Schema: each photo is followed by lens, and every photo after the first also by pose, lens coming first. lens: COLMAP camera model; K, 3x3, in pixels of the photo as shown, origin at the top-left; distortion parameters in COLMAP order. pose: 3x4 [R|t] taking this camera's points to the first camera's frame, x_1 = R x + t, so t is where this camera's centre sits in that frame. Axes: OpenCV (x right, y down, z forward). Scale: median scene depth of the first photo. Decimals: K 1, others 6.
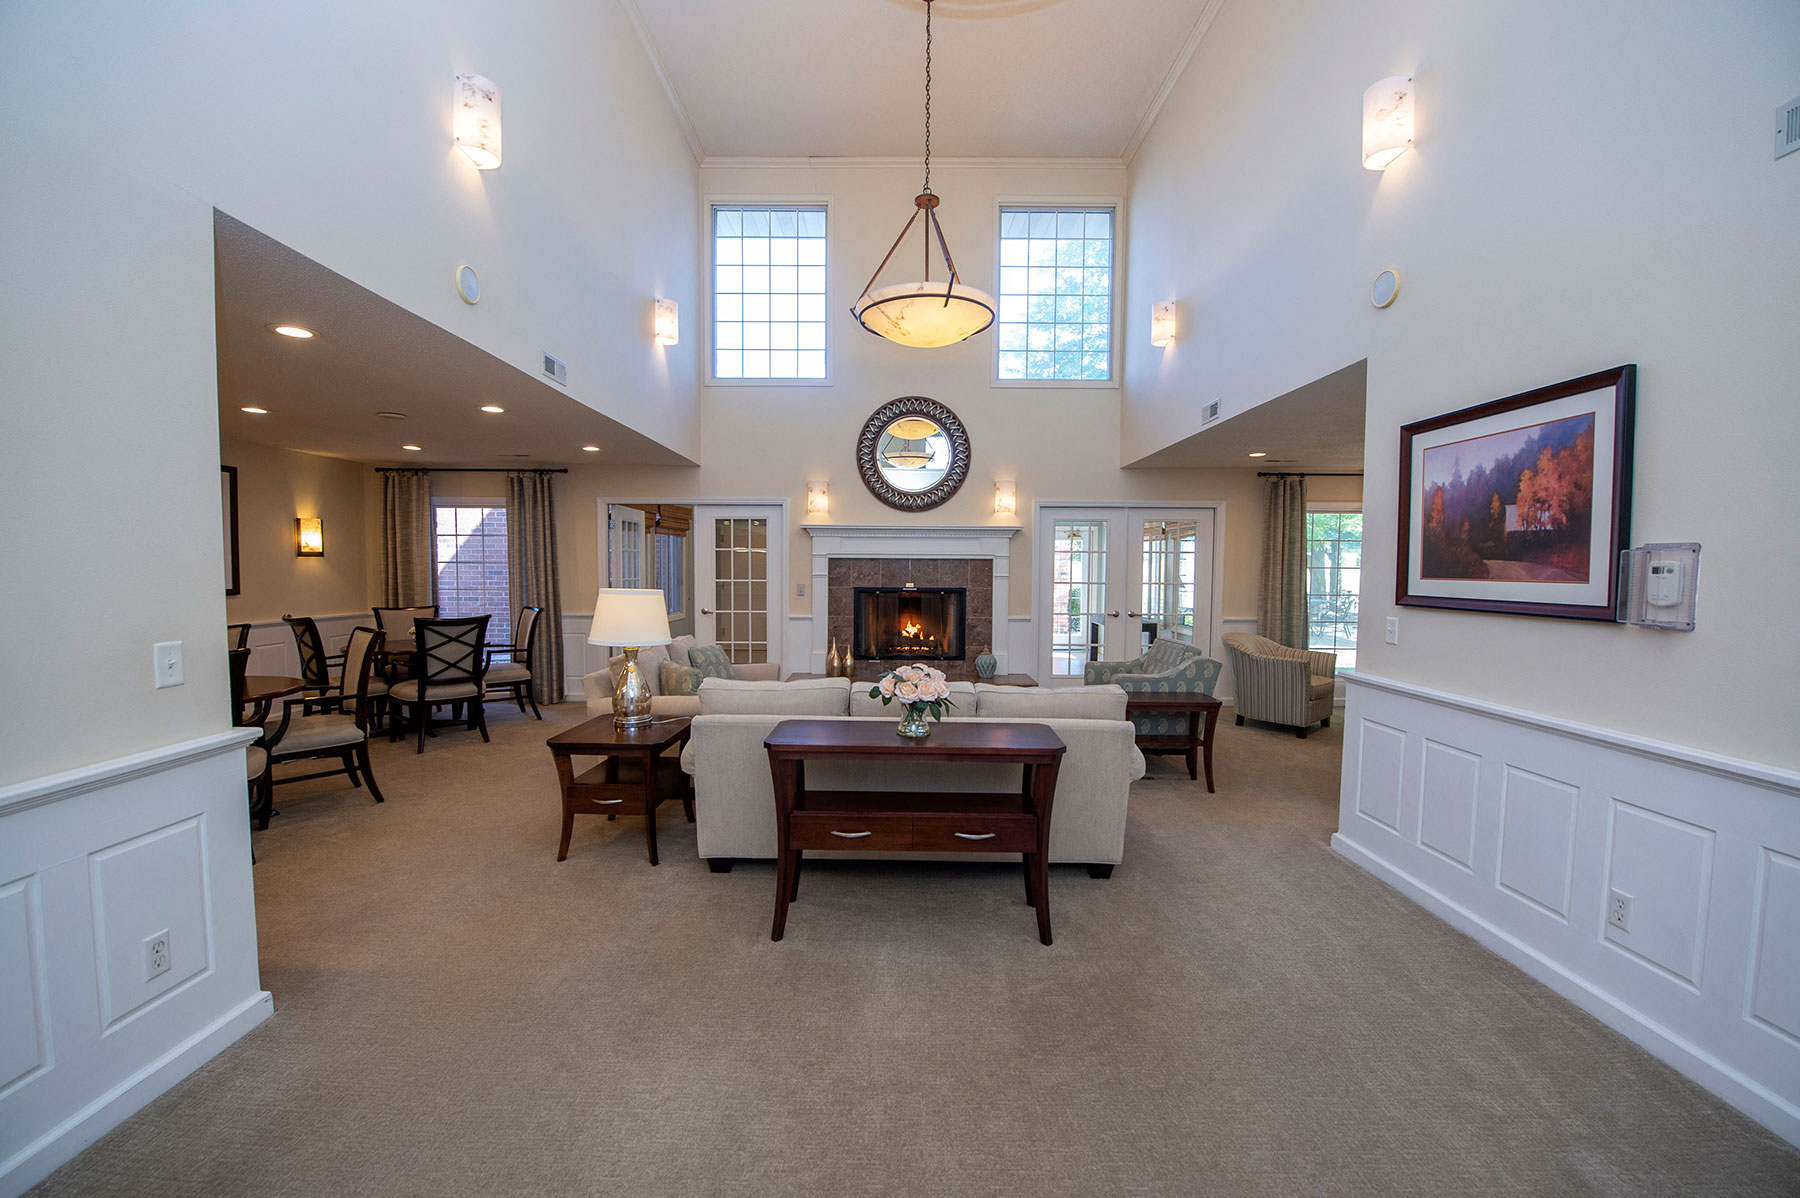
lens RADIAL K [[721.7, 0, 888.4], [0, 721.7, 607.2], [0, 0, 1]] dist [-0.001420, -0.000279]
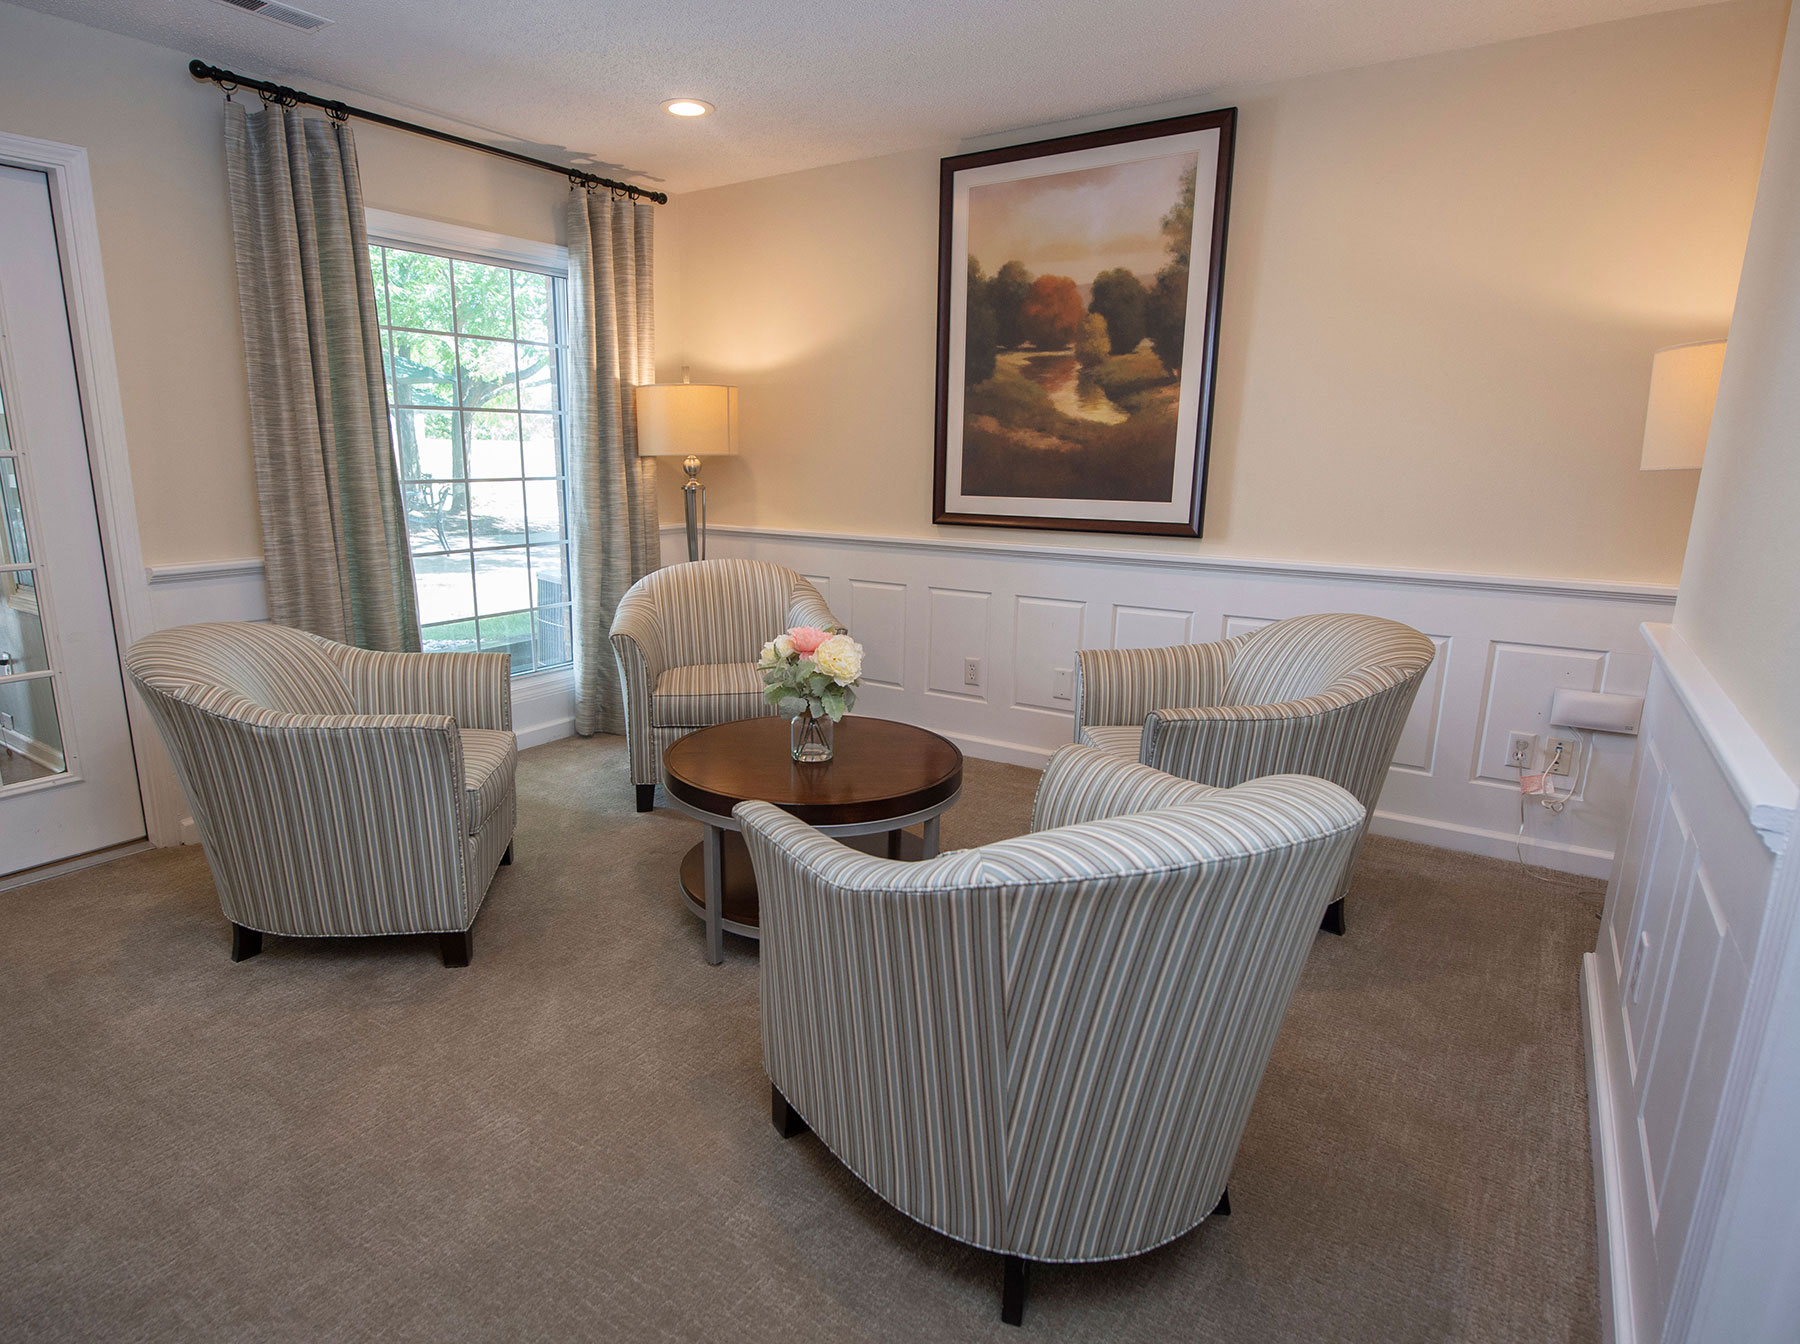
lens RADIAL K [[977.7, 0, 896.2], [0, 977.7, 683.9], [0, 0, 1]] dist [-0.037241, -0.000249]
pose [[0.529921, -0.195252, 0.825264, 0.300008], [0.035651, 0.977403, 0.208355, -0.010431], [-0.847297, -0.080991, 0.524908, 0.538309]]
